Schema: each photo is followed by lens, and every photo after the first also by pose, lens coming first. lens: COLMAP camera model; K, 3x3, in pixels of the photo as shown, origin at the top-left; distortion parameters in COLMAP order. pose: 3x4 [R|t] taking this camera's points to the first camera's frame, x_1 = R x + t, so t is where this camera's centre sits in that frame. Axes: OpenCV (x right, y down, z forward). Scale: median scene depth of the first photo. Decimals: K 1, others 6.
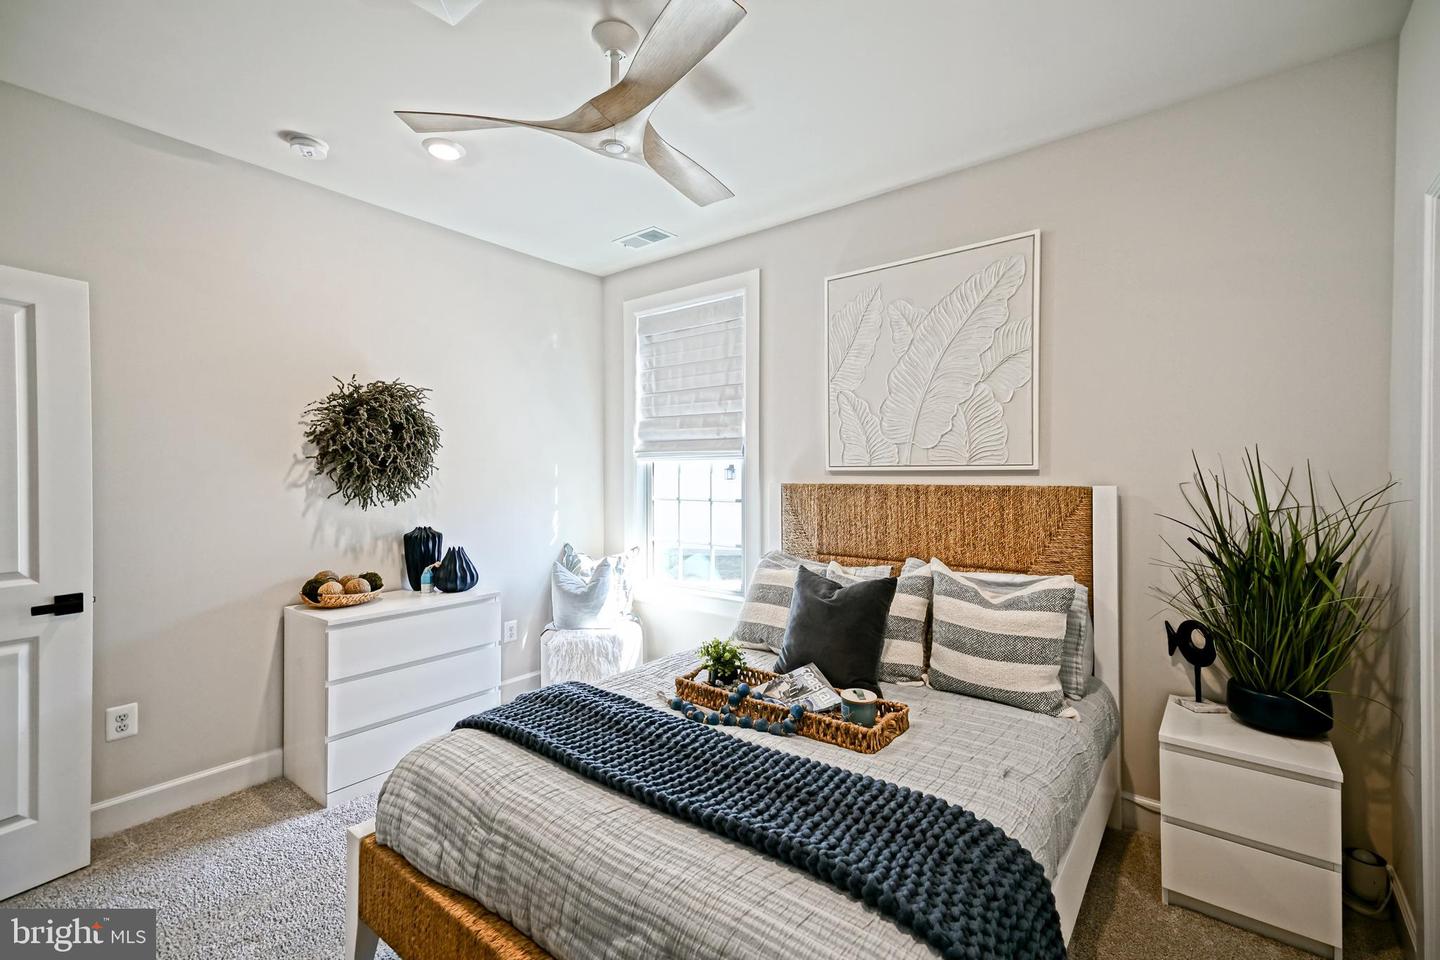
lens RADIAL K [[635.5, 0, 715.1], [0, 635.5, 474.1], [0, 0, 1]] dist [0.031205, -0.000075]
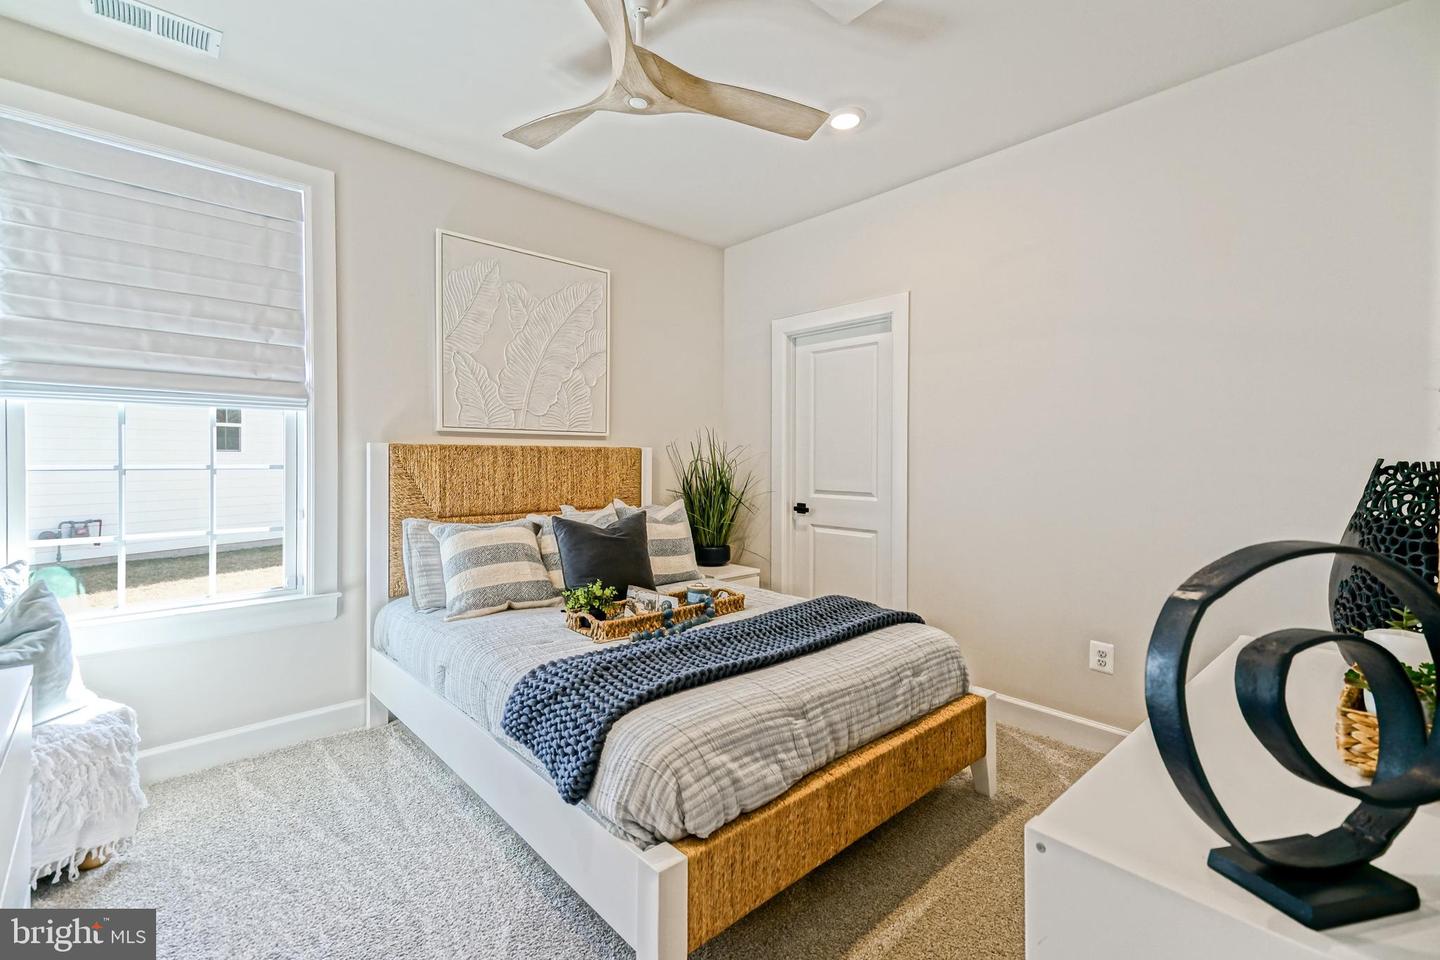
lens RADIAL K [[636.9, 0, 703.3], [0, 636.9, 456.1], [0, 0, 1]] dist [0.030271, -0.000131]
pose [[0.164657, 0.006592, 0.986329, -0.813179], [-0.005892, 0.999966, -0.005700, 0.041137], [-0.986333, -0.004873, 0.164690, 0.516083]]
